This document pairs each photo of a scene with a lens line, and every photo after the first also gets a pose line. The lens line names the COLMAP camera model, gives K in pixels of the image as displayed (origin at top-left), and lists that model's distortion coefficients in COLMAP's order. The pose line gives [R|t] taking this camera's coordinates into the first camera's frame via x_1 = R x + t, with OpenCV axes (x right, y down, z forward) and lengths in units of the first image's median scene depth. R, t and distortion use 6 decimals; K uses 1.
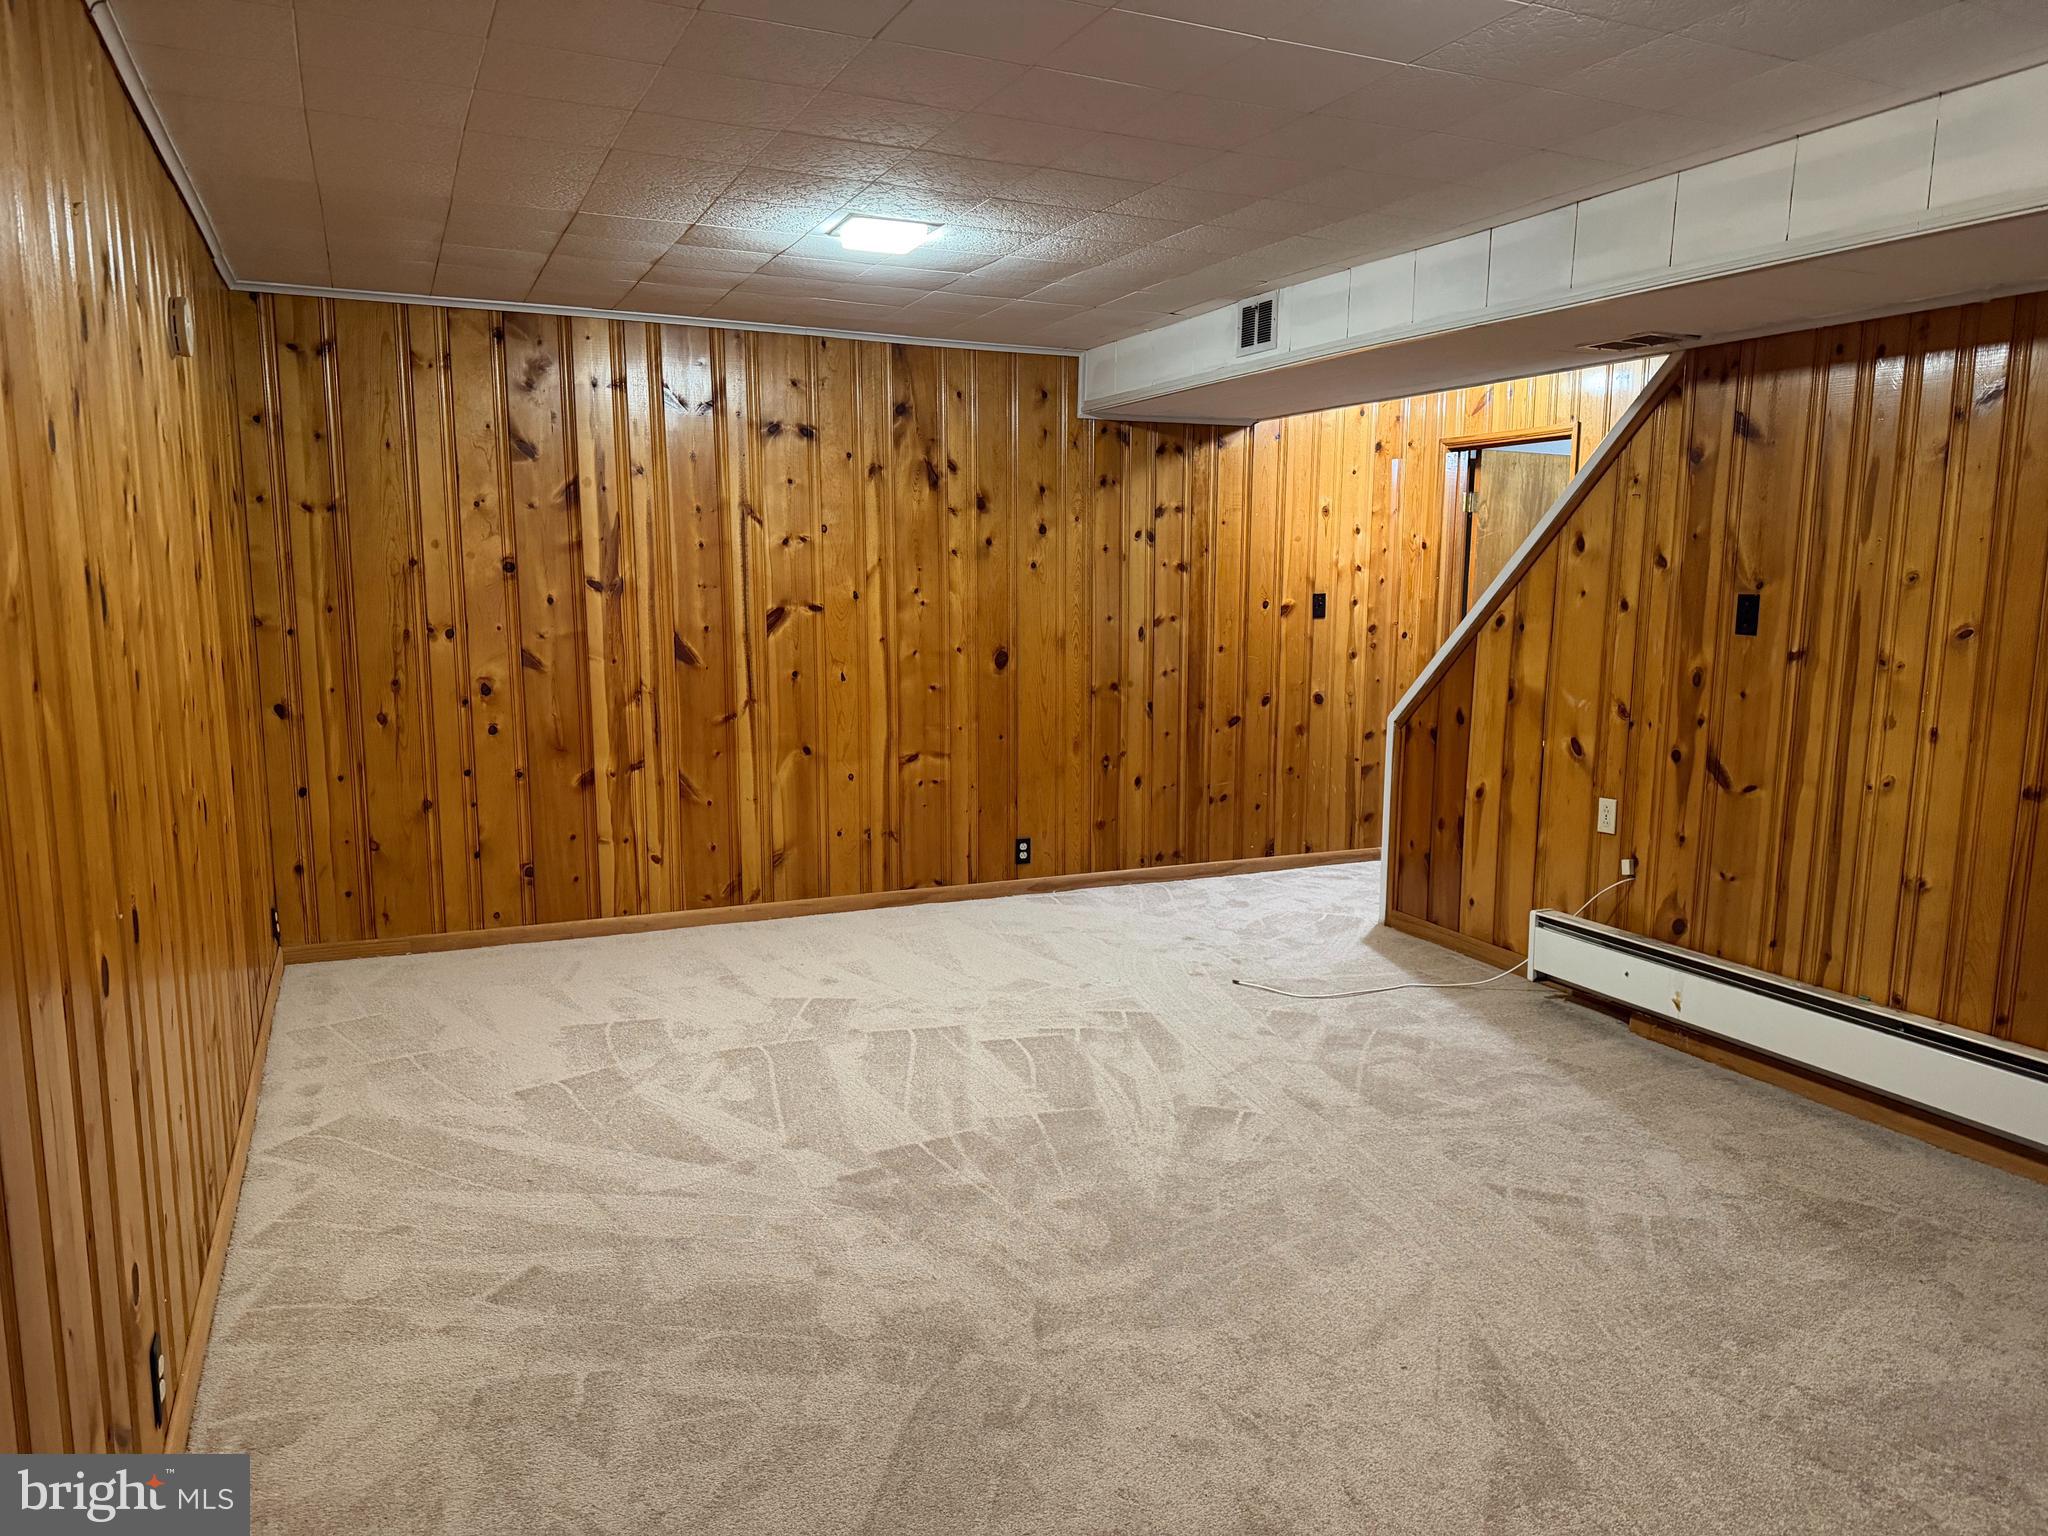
lens RADIAL K [[1399.3, 0, 1030.8], [0, 1399.3, 776.7], [0, 0, 1]] dist [-0.002696, -0.002077]
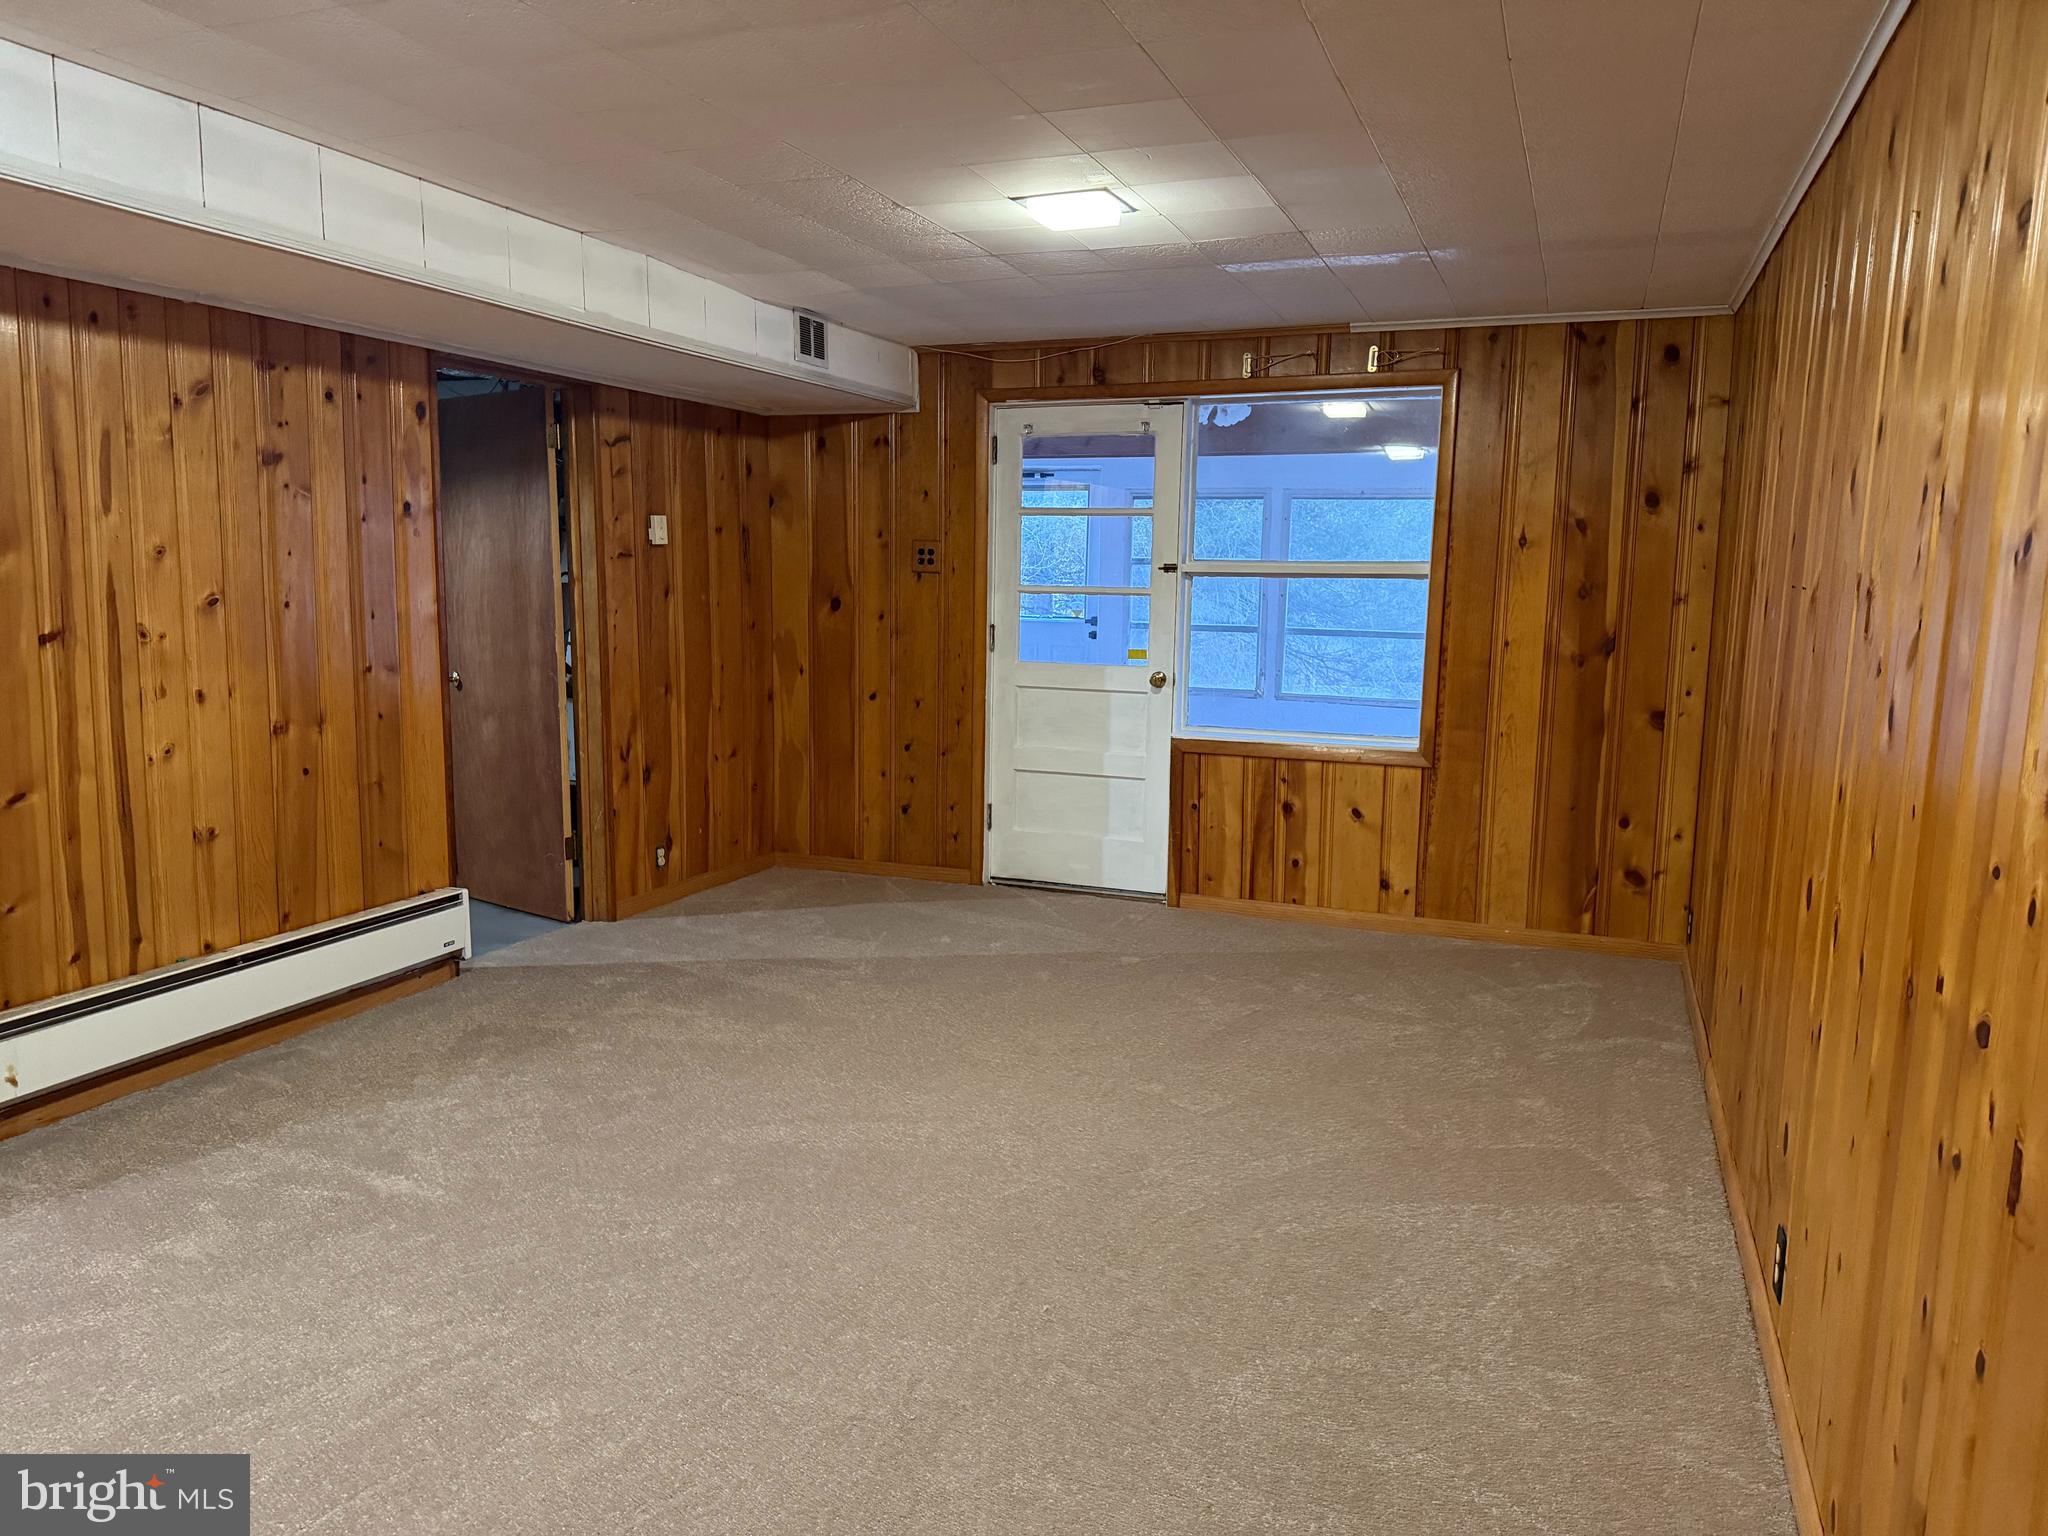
lens RADIAL K [[1399.3, 0, 1030.8], [0, 1399.3, 776.7], [0, 0, 1]] dist [-0.002696, -0.002077]
pose [[-0.683468, -0.133653, 0.717641, -0.563113], [0.078221, 0.964026, 0.254036, -0.188104], [-0.725778, 0.229760, -0.648426, 1.205034]]
